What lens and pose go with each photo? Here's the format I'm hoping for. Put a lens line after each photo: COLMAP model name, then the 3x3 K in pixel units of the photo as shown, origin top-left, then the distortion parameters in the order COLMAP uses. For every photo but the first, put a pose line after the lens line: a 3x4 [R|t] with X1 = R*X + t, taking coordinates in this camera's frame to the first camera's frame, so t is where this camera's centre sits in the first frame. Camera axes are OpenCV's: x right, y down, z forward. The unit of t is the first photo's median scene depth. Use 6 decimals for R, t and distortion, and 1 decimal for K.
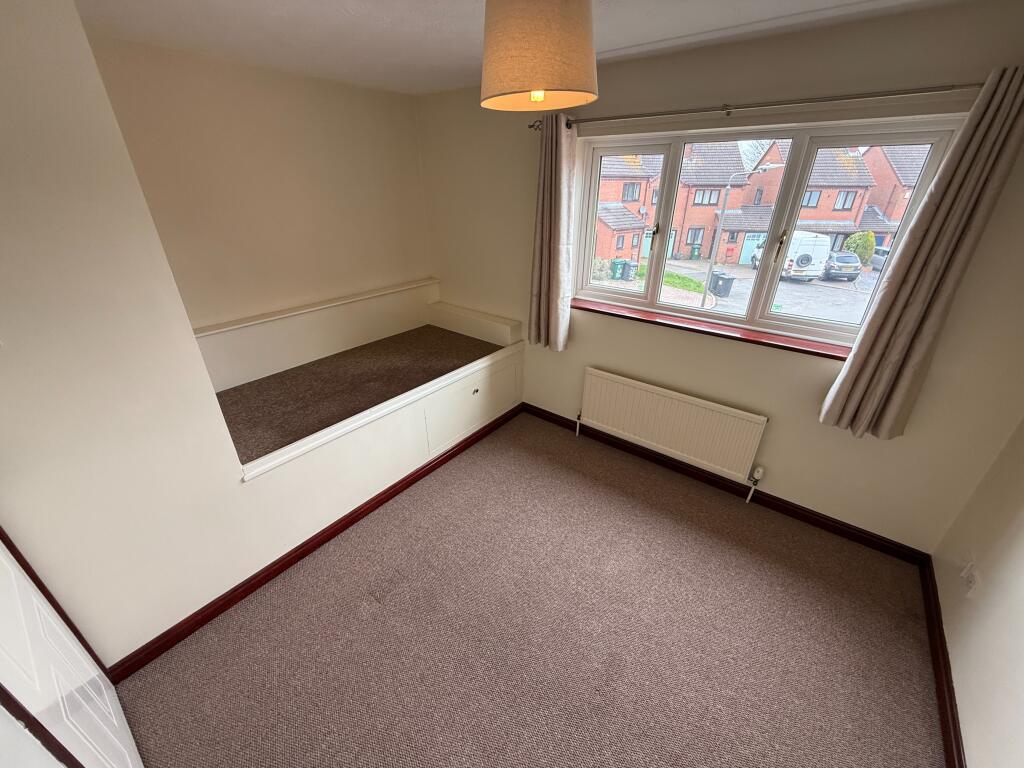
lens RADIAL K [[411.0, 0, 510.0], [0, 411.0, 371.1], [0, 0, 1]] dist [0.001231, 0.000030]
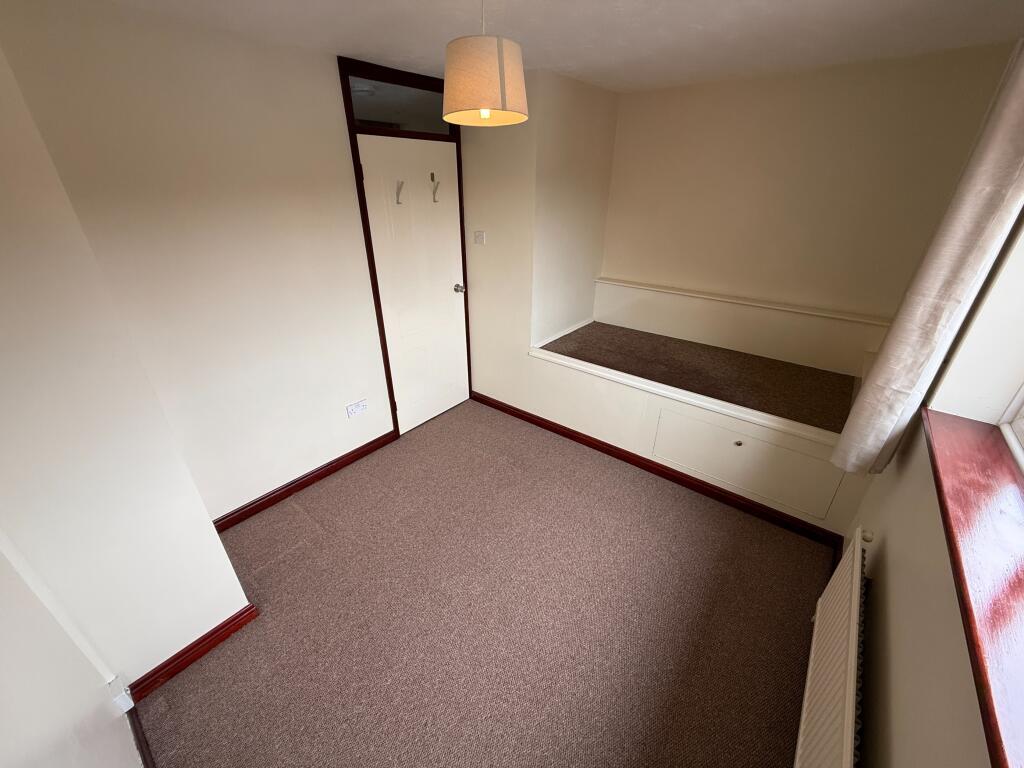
lens RADIAL K [[411.0, 0, 510.0], [0, 411.0, 371.1], [0, 0, 1]] dist [0.001231, 0.000030]
pose [[0.004673, 0.422821, -0.906201, 0.606043], [-0.424955, 0.821153, 0.380947, -0.190043], [0.905202, 0.383315, 0.183518, 0.420114]]
